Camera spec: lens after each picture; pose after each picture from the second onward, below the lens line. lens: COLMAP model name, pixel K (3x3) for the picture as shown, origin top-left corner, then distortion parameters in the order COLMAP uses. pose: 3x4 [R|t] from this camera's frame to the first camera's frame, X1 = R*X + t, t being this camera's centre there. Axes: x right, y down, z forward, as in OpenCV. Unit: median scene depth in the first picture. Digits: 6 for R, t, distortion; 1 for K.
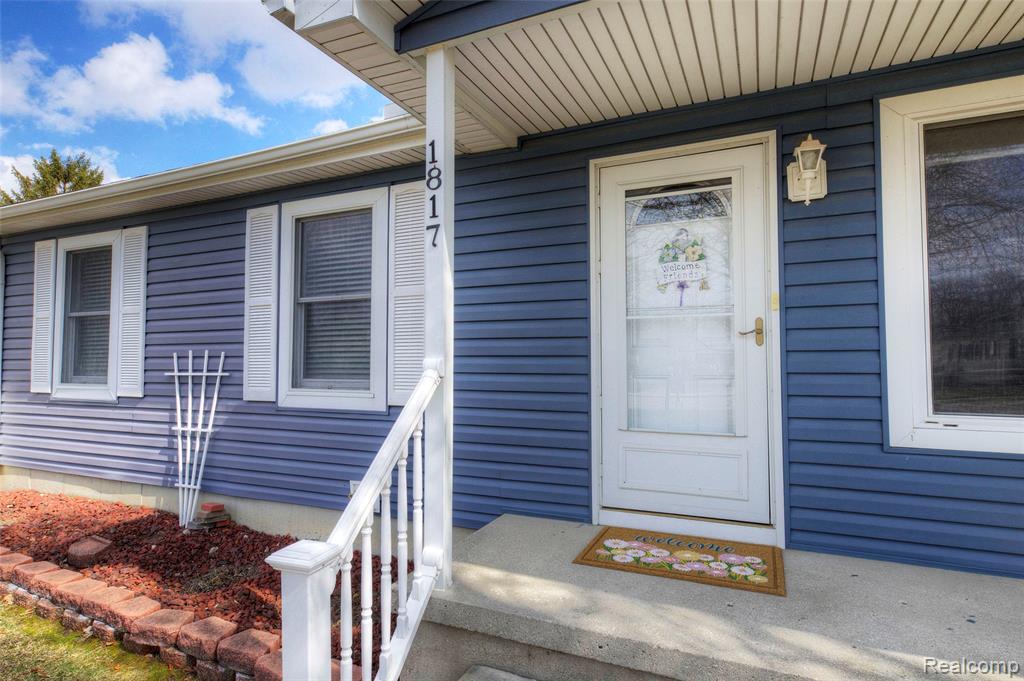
lens RADIAL K [[553.7, 0, 514.0], [0, 553.7, 337.9], [0, 0, 1]] dist [0.002968, 0.000062]
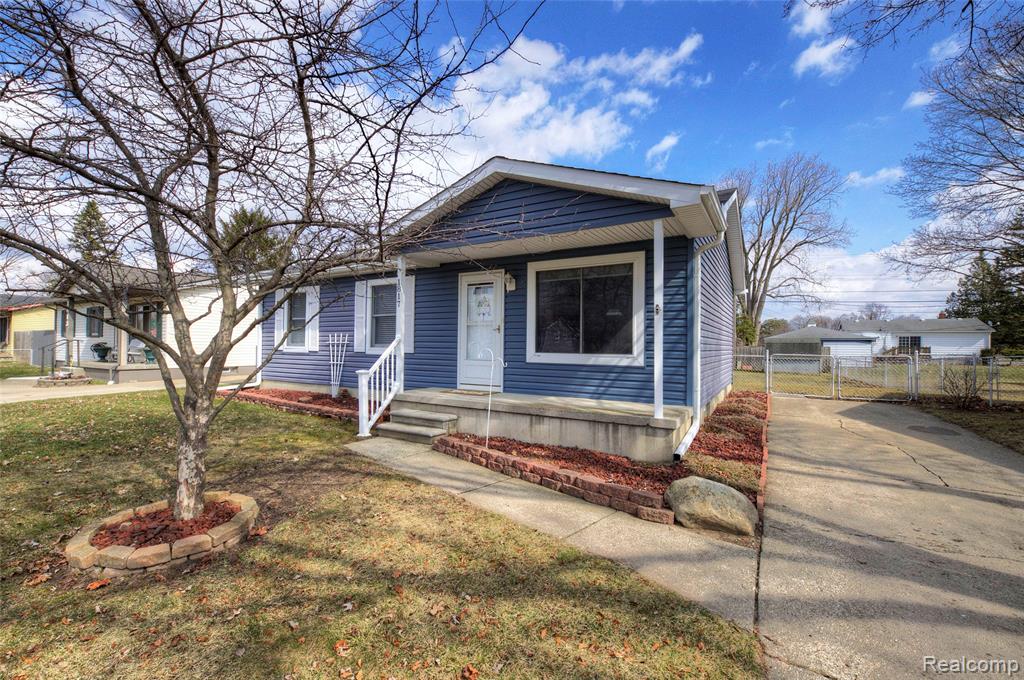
lens RADIAL K [[442.6, 0, 509.9], [0, 442.6, 341.7], [0, 0, 1]] dist [-0.002434, 0.000009]
pose [[0.991777, 0.014623, -0.127136, 0.577291], [-0.011072, 0.999530, 0.028597, -0.009185], [0.127495, -0.026954, 0.991473, -1.116597]]
